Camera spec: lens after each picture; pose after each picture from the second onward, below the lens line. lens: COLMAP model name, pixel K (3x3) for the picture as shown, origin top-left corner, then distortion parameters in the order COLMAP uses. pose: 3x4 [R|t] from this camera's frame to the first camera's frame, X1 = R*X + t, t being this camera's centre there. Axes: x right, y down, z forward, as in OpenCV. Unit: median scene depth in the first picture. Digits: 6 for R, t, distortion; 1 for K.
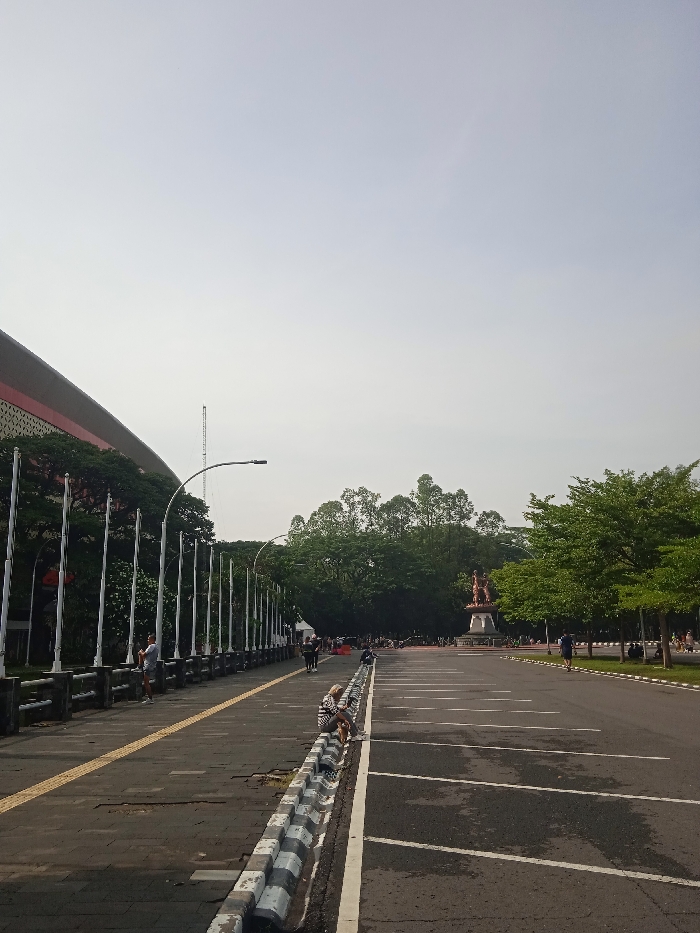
lens RADIAL K [[773.4, 0, 344.4], [0, 773.4, 473.2], [0, 0, 1]] dist [0.041310, -0.042340]
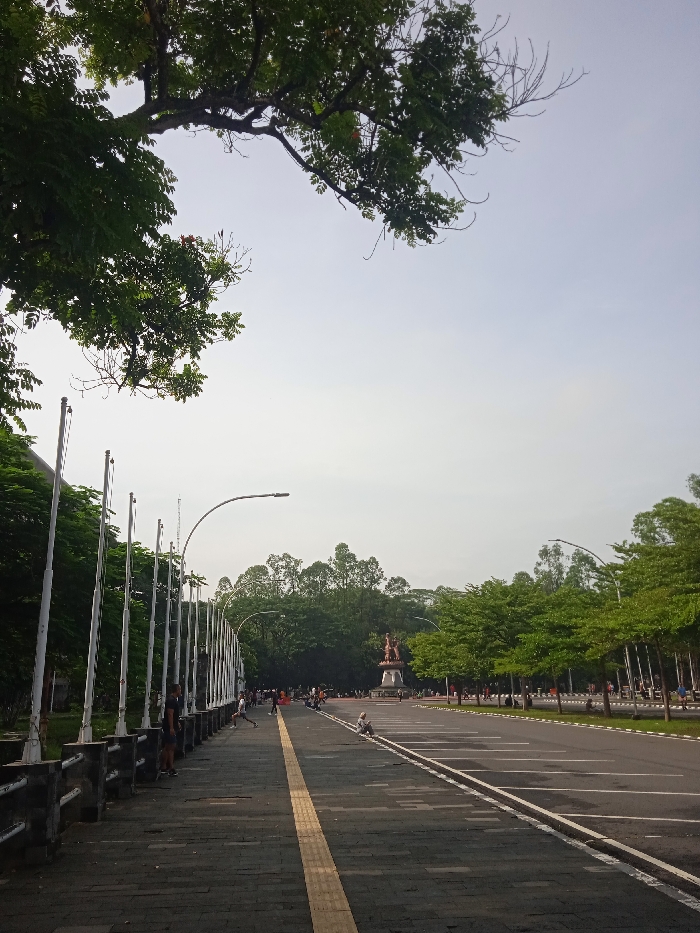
lens RADIAL K [[773.4, 0, 337.9], [0, 773.4, 469.4], [0, 0, 1]] dist [0.041310, -0.042340]
pose [[0.992575, 0.035534, 0.116332, -0.037535], [-0.027510, 0.997177, -0.069868, -0.027405], [-0.118486, 0.066149, 0.990750, -0.127967]]
